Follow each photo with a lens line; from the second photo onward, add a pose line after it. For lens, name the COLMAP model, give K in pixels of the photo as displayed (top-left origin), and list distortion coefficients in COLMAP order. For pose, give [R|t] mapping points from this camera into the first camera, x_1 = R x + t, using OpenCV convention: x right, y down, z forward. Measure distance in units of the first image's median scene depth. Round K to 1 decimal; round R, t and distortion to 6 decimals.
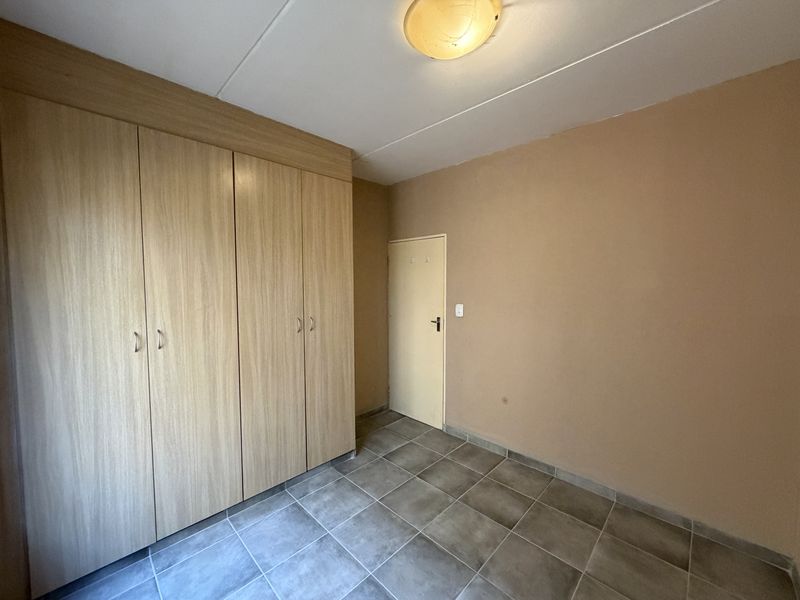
lens RADIAL K [[315.8, 0, 402.5], [0, 315.8, 297.5], [0, 0, 1]] dist [-0.005145, 0.001113]
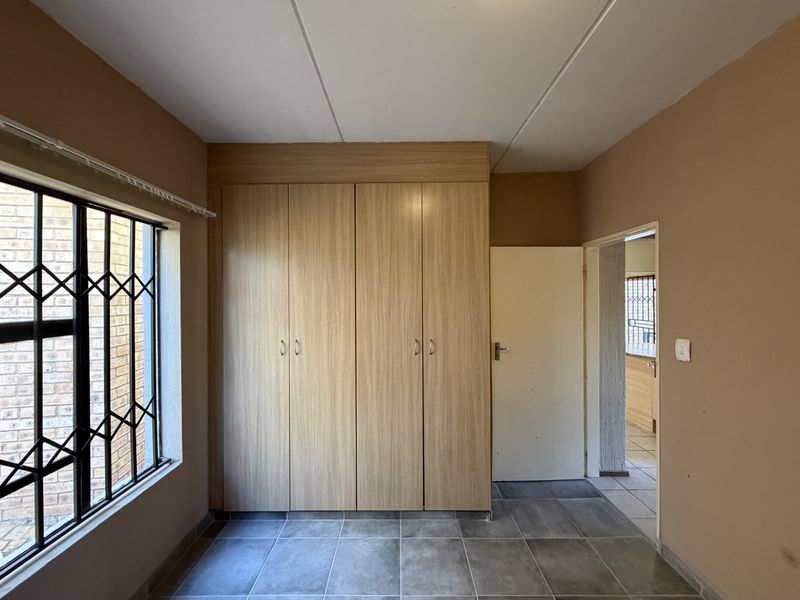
lens RADIAL K [[315.8, 0, 397.1], [0, 315.8, 299.2], [0, 0, 1]] dist [-0.005145, 0.001113]
pose [[0.692794, -0.004573, -0.721121, 0.343377], [-0.028820, 0.999005, -0.034023, -0.023866], [0.720559, 0.044354, 0.691973, 0.338435]]
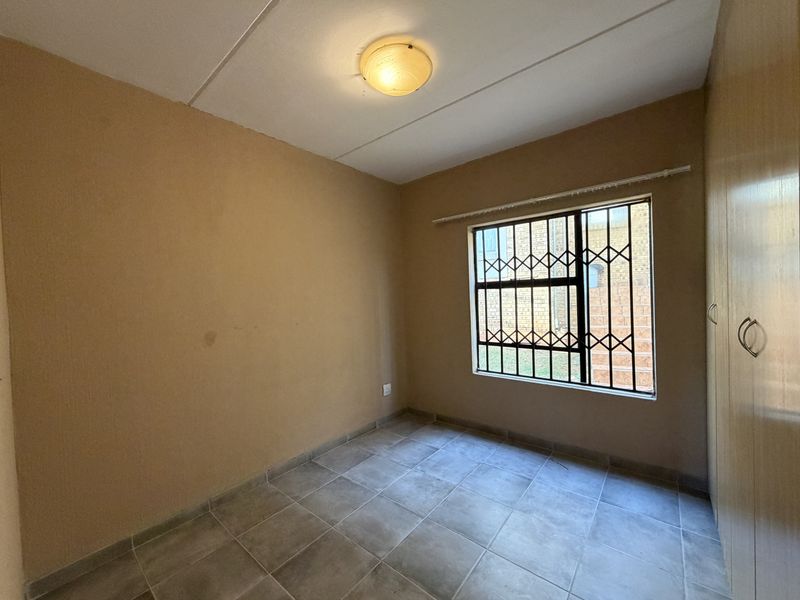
lens RADIAL K [[315.8, 0, 400.1], [0, 315.8, 303.1], [0, 0, 1]] dist [-0.005145, 0.001113]
pose [[-0.996355, 0.047969, -0.070535, 0.165383], [0.042879, 0.996483, 0.071995, -0.002314], [0.073741, 0.068708, -0.994908, 1.514494]]
